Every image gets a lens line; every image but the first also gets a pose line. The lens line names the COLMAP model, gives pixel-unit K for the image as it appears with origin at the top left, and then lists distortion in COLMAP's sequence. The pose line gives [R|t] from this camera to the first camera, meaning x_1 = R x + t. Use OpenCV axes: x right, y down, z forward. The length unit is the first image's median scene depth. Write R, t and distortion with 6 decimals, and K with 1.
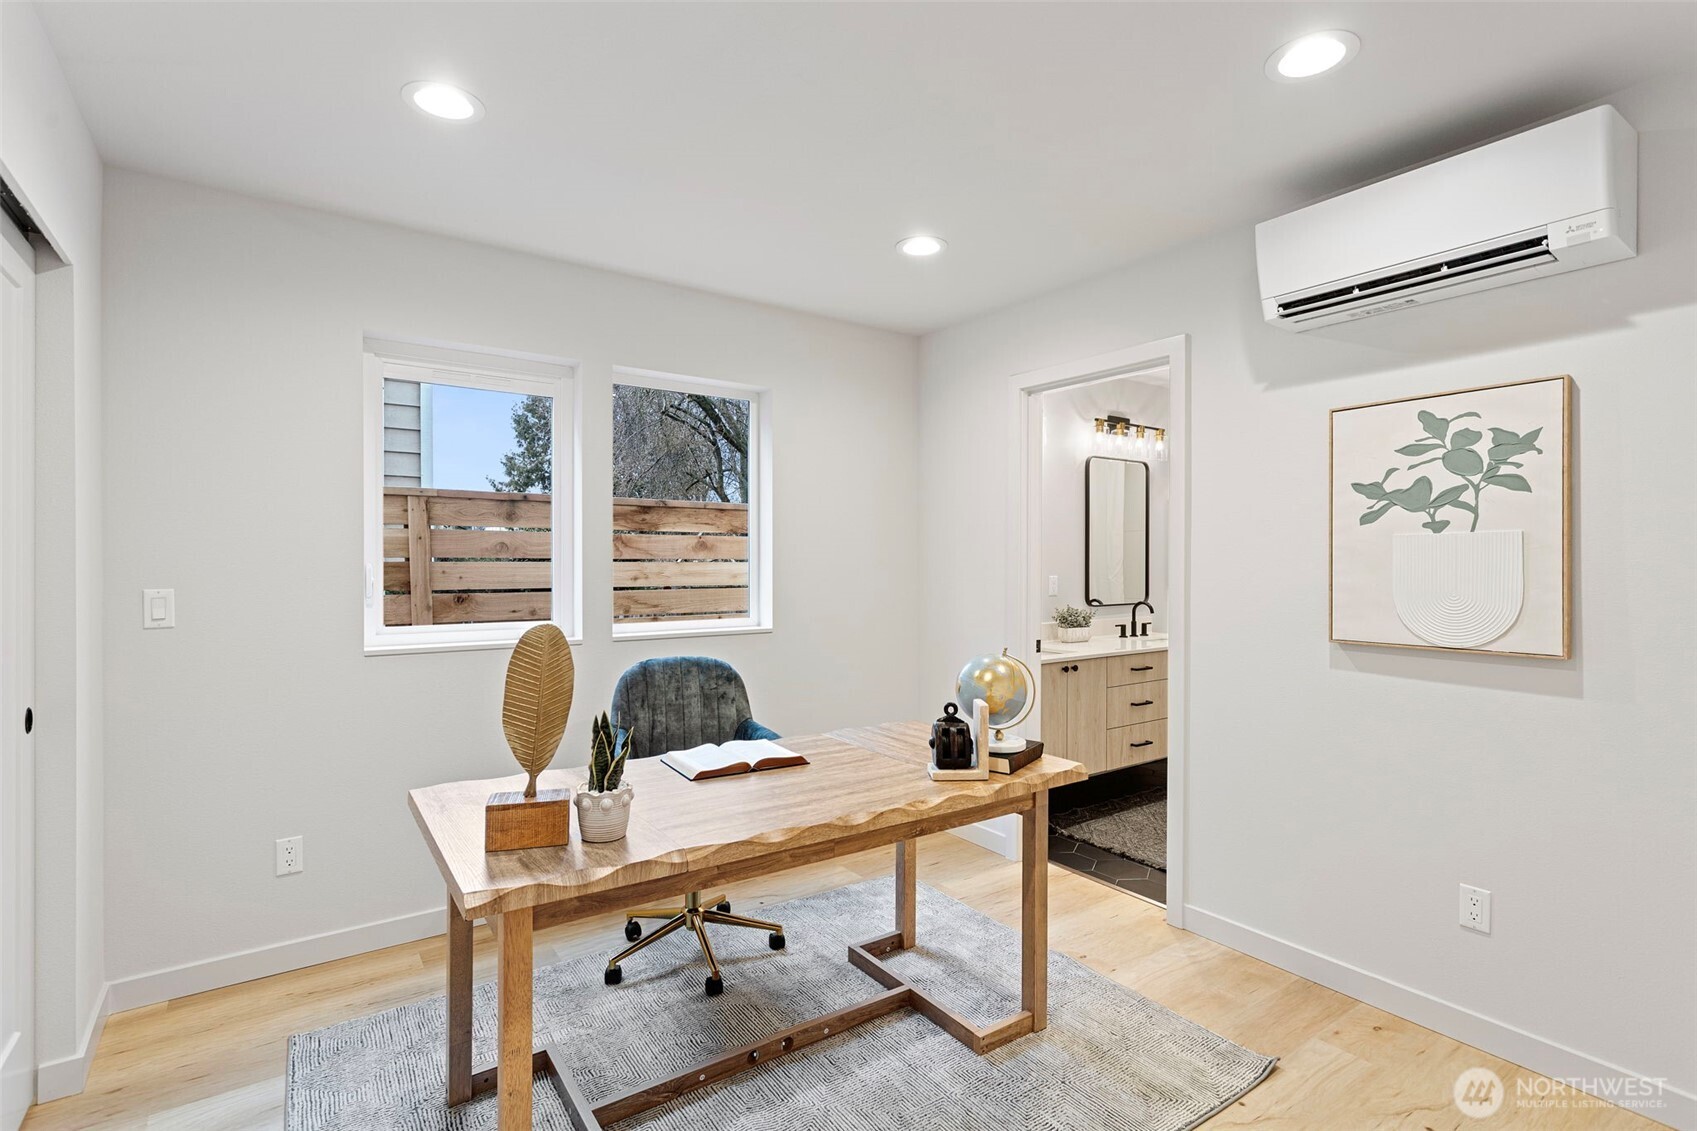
lens RADIAL K [[836.2, 0, 854.4], [0, 836.2, 556.5], [0, 0, 1]] dist [-0.012825, 0.005484]
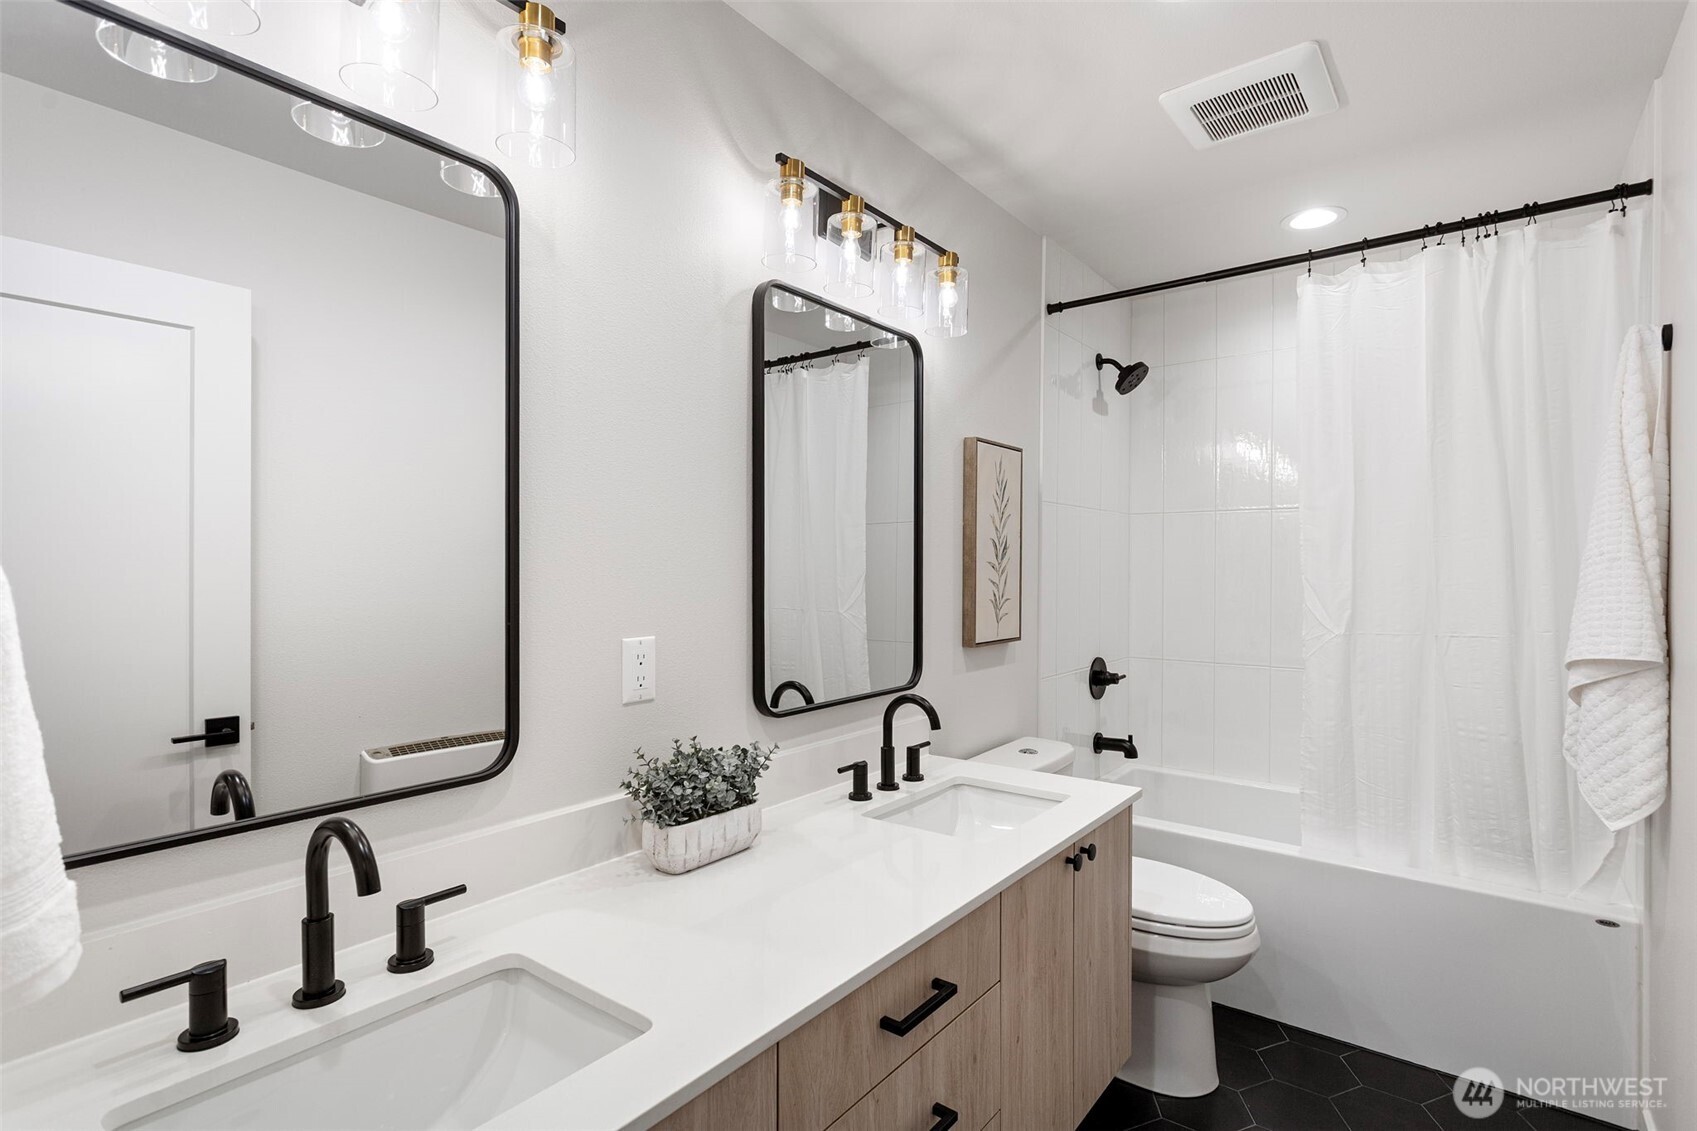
lens RADIAL K [[836.2, 0, 851.4], [0, 836.2, 565.6], [0, 0, 1]] dist [-0.012825, 0.005484]
pose [[0.958620, -0.001134, 0.284686, 0.214435], [0.002524, 0.999987, -0.004514, -0.001146], [-0.284678, 0.005046, 0.958610, 0.650633]]
